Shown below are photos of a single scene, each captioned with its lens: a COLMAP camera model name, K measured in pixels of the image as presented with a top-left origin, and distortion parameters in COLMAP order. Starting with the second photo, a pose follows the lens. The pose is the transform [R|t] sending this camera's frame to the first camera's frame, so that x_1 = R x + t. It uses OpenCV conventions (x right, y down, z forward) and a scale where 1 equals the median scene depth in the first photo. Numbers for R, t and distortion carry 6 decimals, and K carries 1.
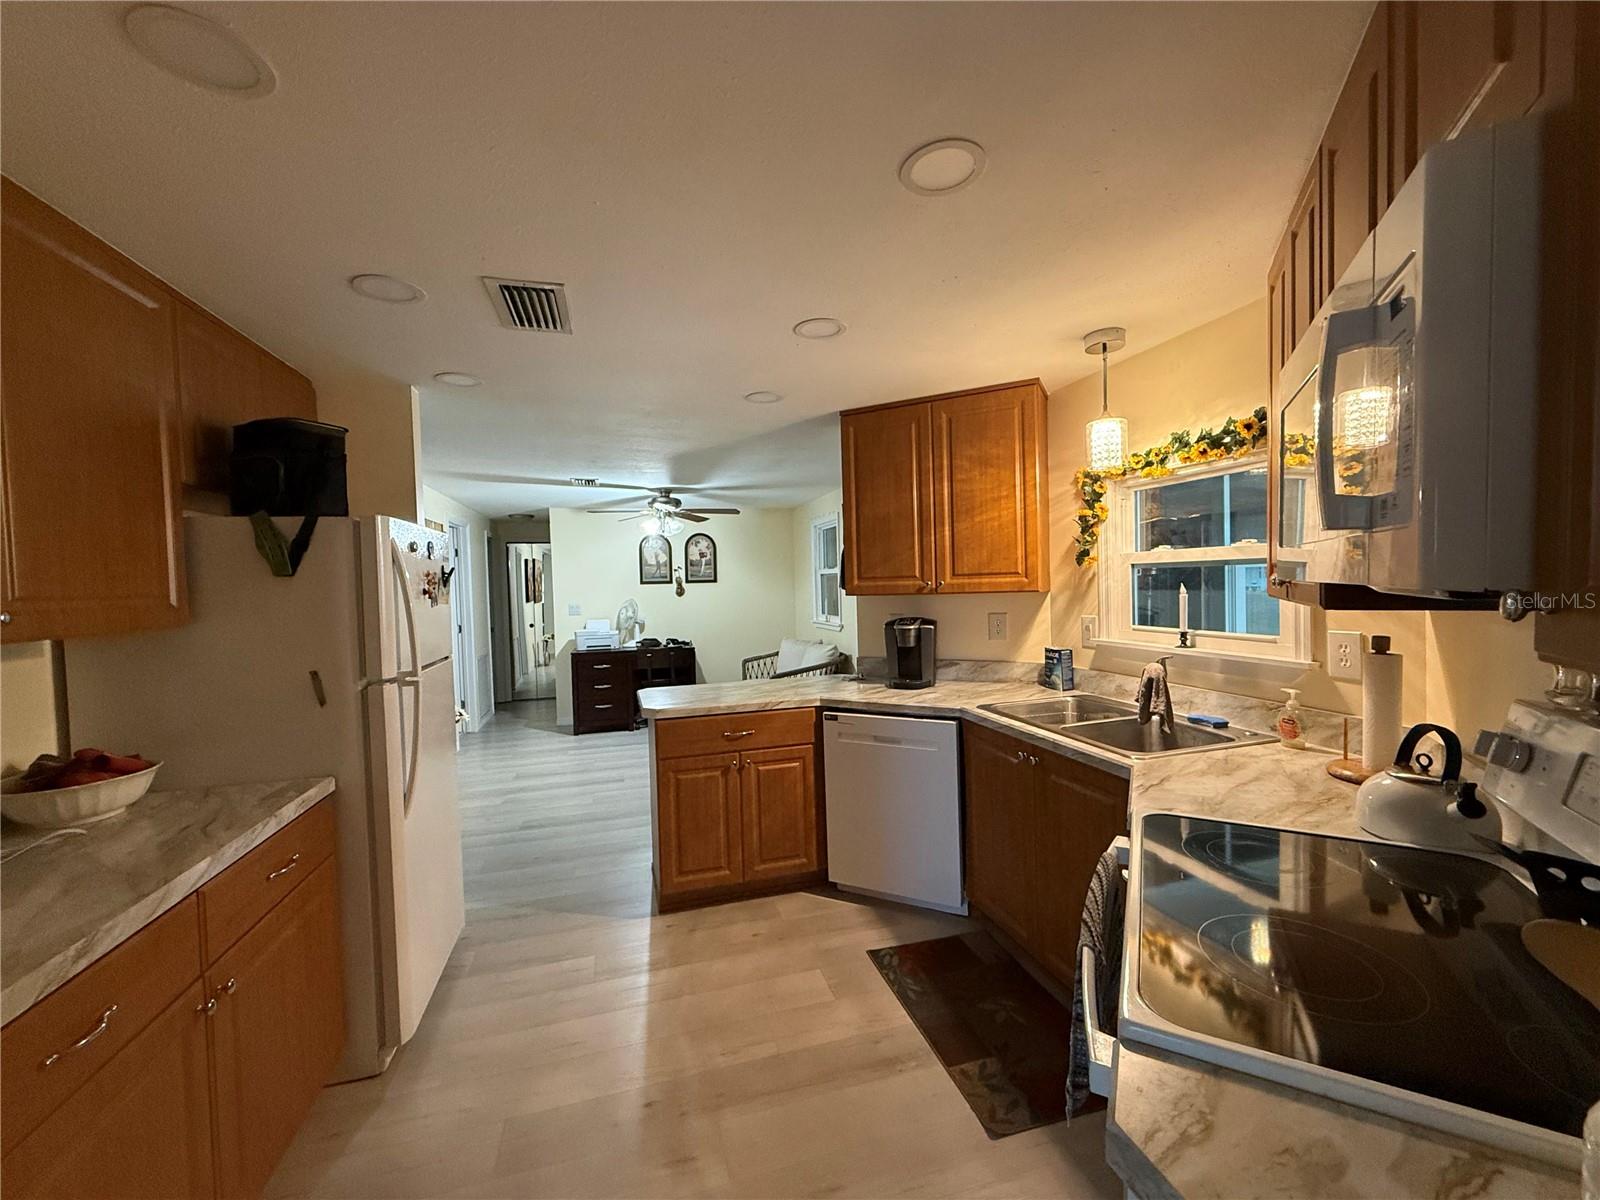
lens RADIAL K [[637.4, 0, 790.3], [0, 637.4, 602.4], [0, 0, 1]] dist [0.001268, 0.000063]
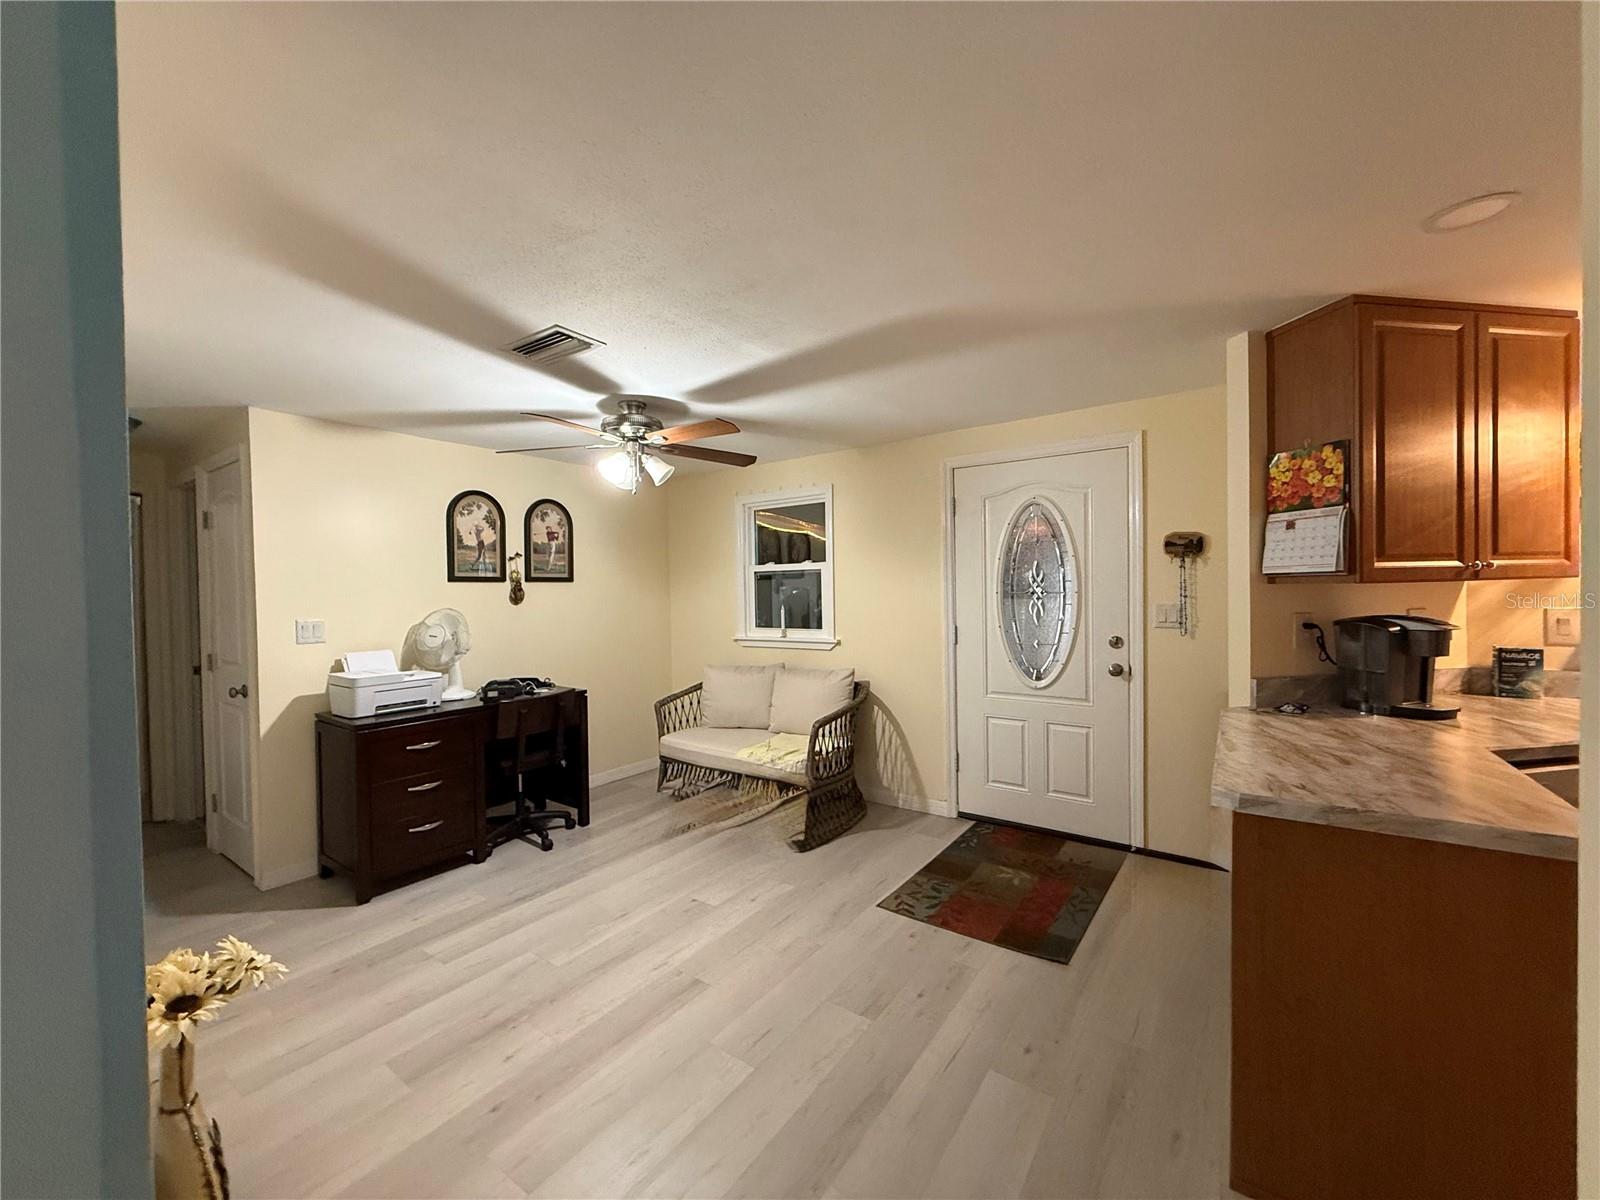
lens RADIAL K [[637.4, 0, 796.8], [0, 637.4, 598.2], [0, 0, 1]] dist [0.001268, 0.000063]
pose [[0.778577, 0.002259, 0.627545, -0.340308], [0.018325, 0.999485, -0.026334, 0.005031], [-0.627281, 0.032003, 0.778135, 0.387995]]
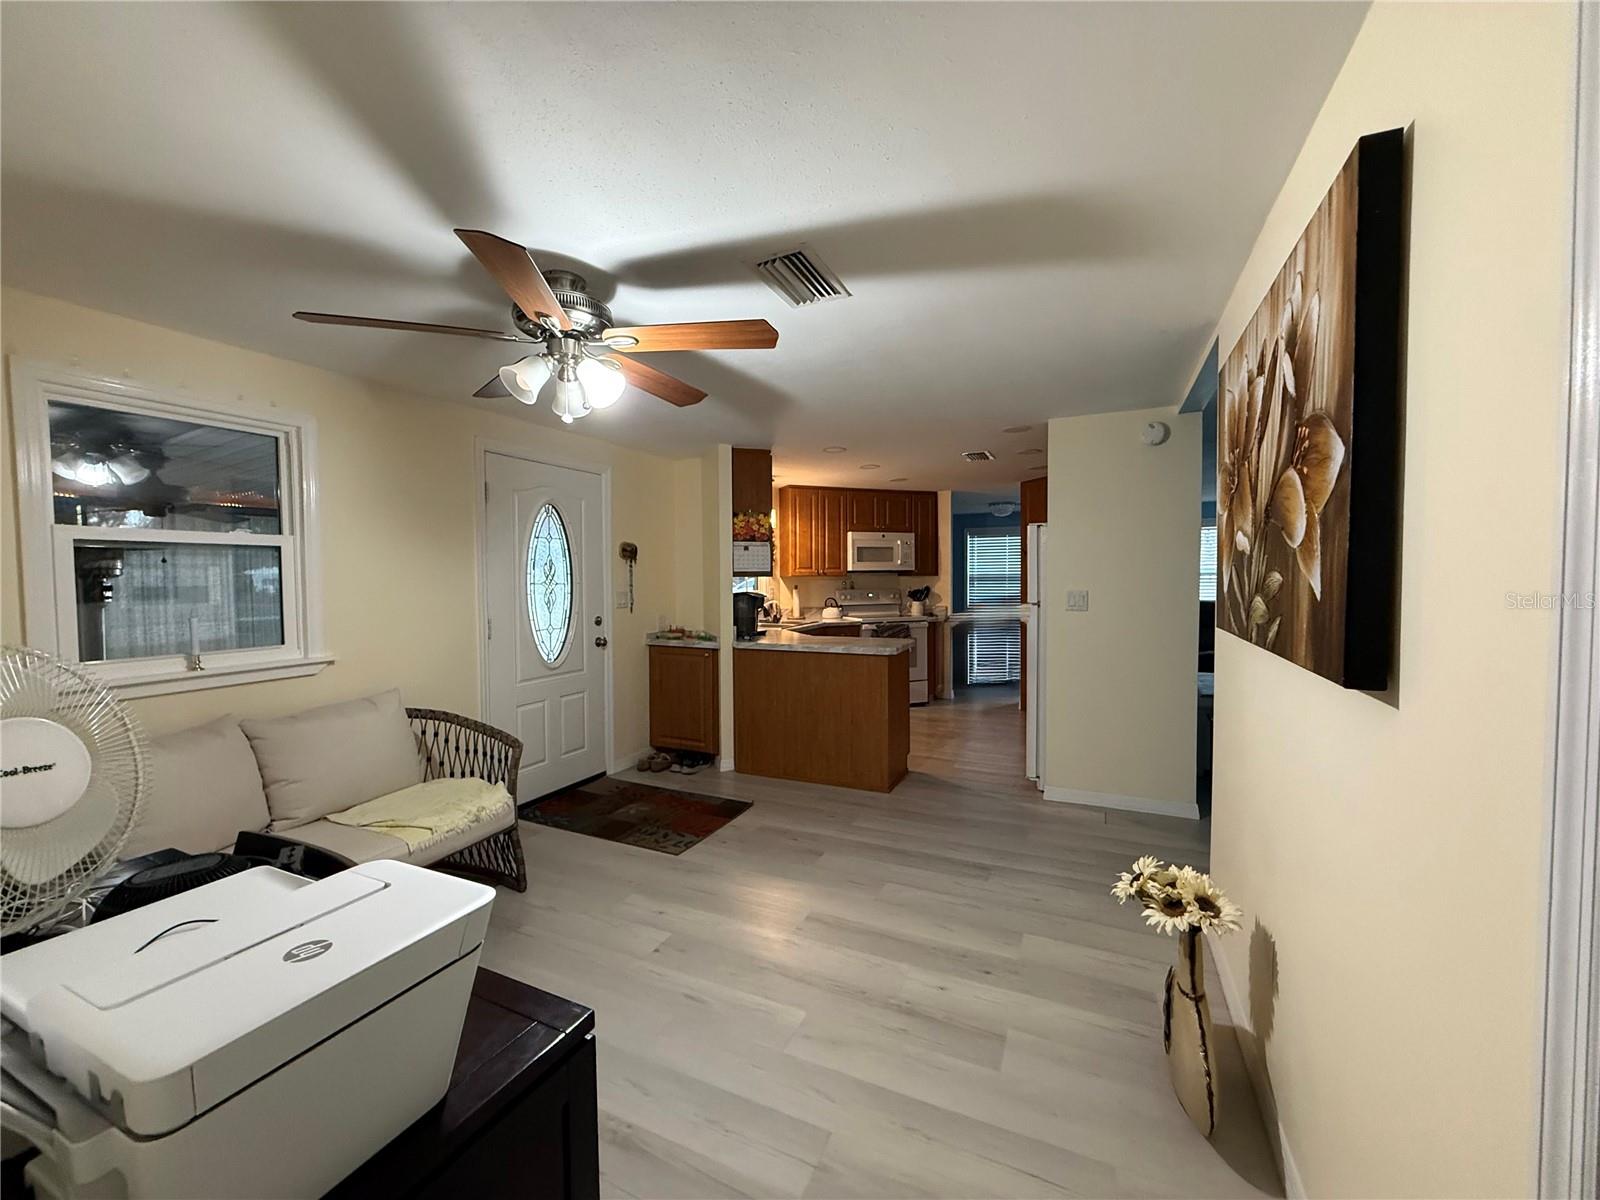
lens RADIAL K [[637.4, 0, 797.5], [0, 637.4, 600.8], [0, 0, 1]] dist [0.001268, 0.000063]
pose [[-0.761775, 0.008241, 0.647790, -0.411962], [0.049442, 0.997742, 0.045449, -0.009056], [-0.645953, 0.066650, -0.760462, 0.959784]]
